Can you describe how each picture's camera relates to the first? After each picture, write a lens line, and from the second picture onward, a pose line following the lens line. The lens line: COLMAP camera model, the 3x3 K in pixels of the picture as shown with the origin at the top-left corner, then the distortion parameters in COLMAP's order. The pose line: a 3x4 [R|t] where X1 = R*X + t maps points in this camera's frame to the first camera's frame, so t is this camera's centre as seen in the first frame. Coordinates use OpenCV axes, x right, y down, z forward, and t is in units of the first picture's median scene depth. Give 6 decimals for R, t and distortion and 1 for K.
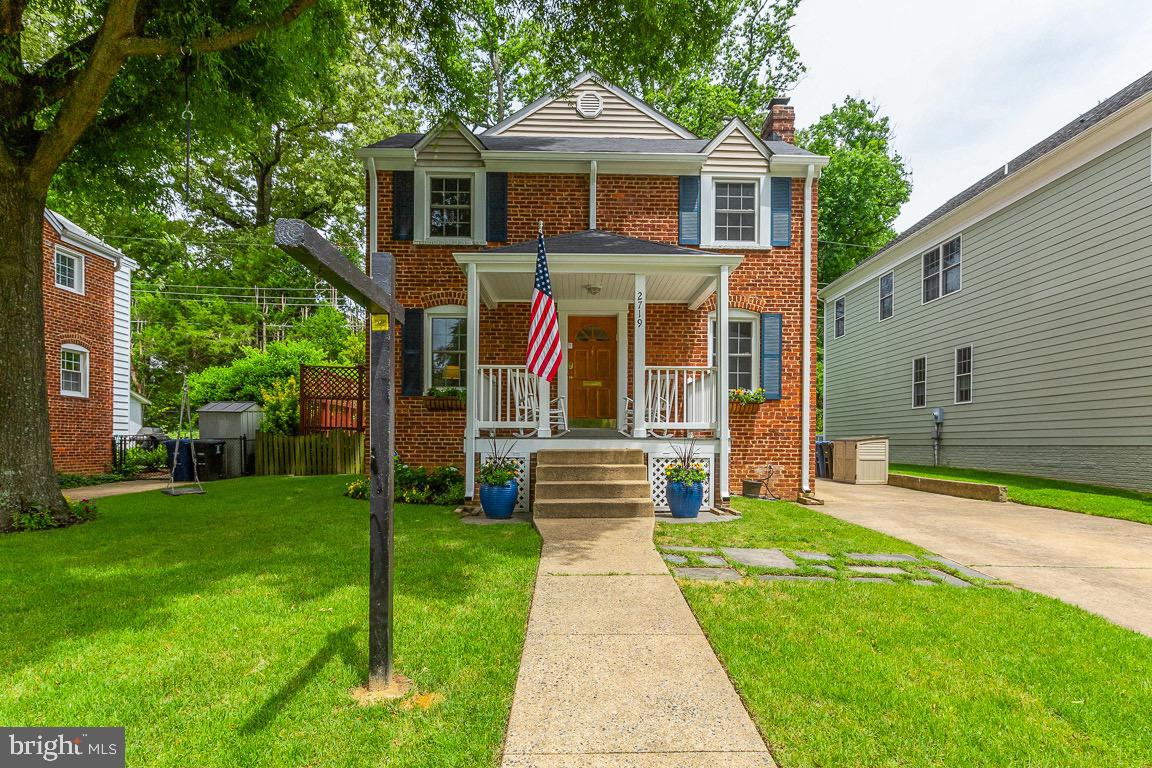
lens RADIAL K [[560.1, 0, 587.3], [0, 560.1, 444.9], [0, 0, 1]] dist [-0.000110, 0.001049]
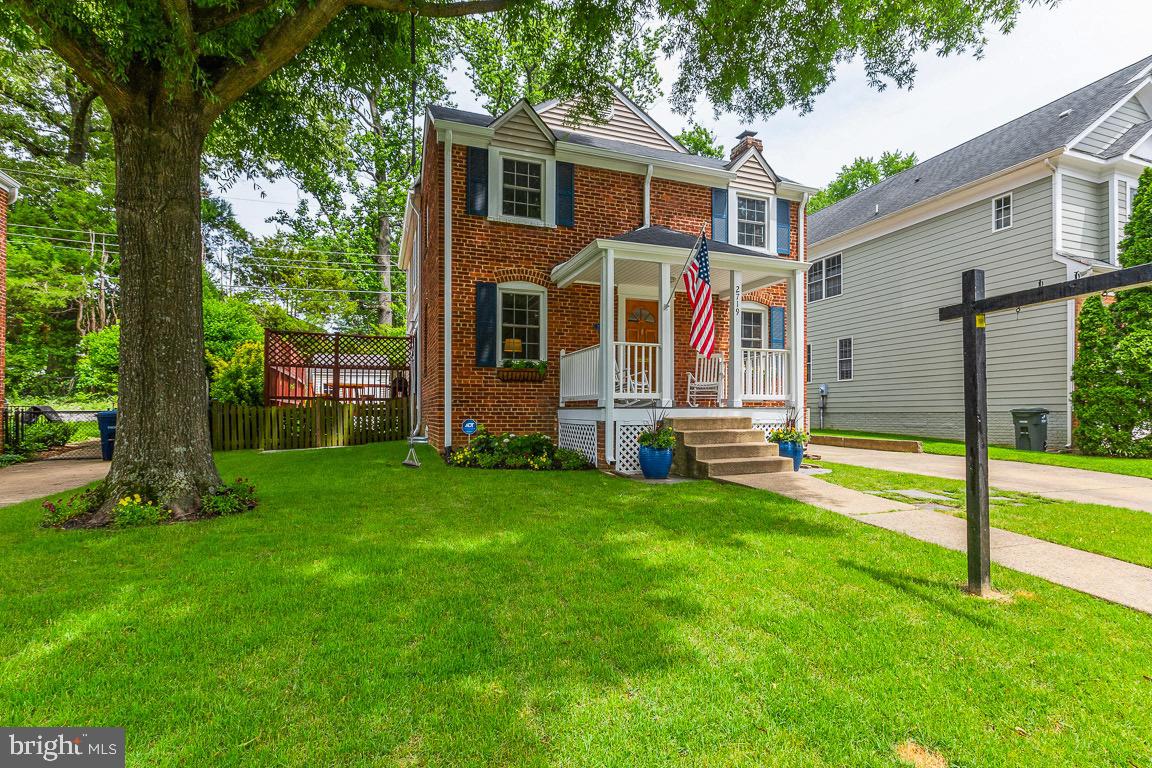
lens RADIAL K [[525.4, 0, 591.5], [0, 525.4, 409.2], [0, 0, 1]] dist [0.001547, -0.000275]
pose [[0.948442, -0.003707, 0.316929, -0.429919], [0.006932, 0.999935, -0.009048, -0.000100], [-0.316875, 0.010778, 0.948406, 0.025091]]
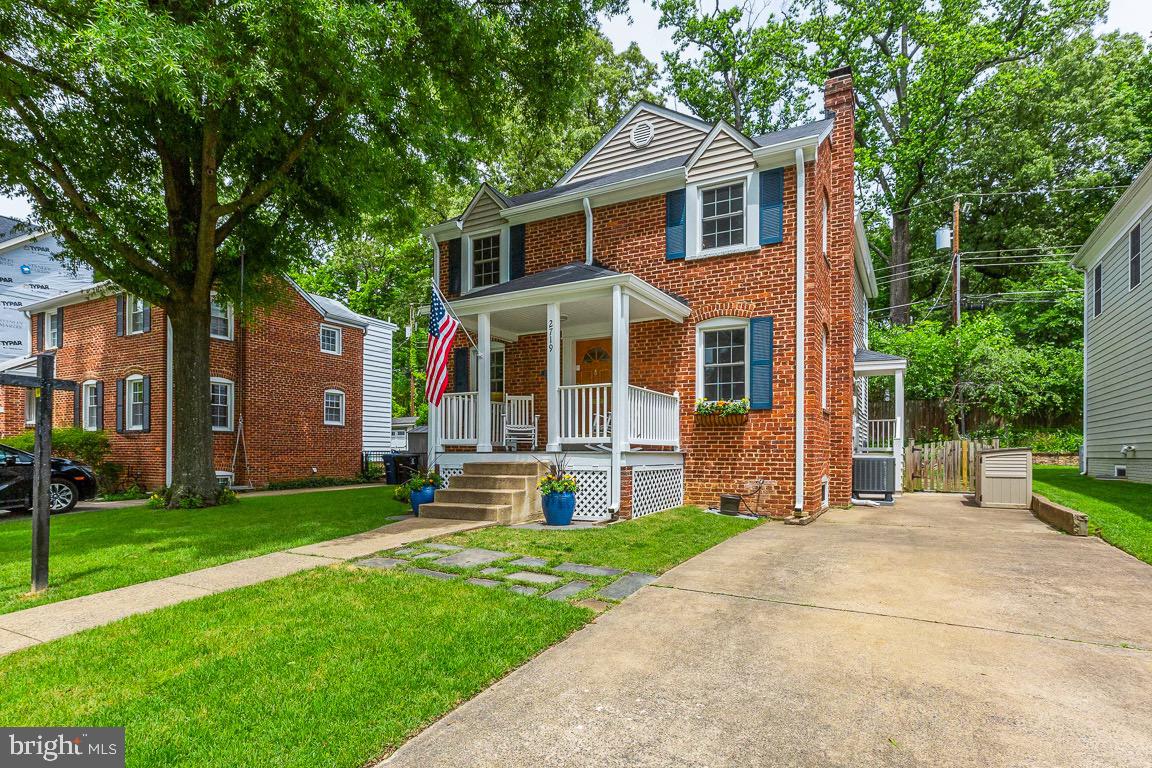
lens RADIAL K [[560.1, 0, 615.5], [0, 560.1, 452.3], [0, 0, 1]] dist [-0.000110, 0.001049]
pose [[0.883779, -0.004091, -0.467887, 0.551778], [-0.000399, 0.999955, -0.009497, -0.000903], [0.467905, 0.008580, 0.883737, 0.063973]]
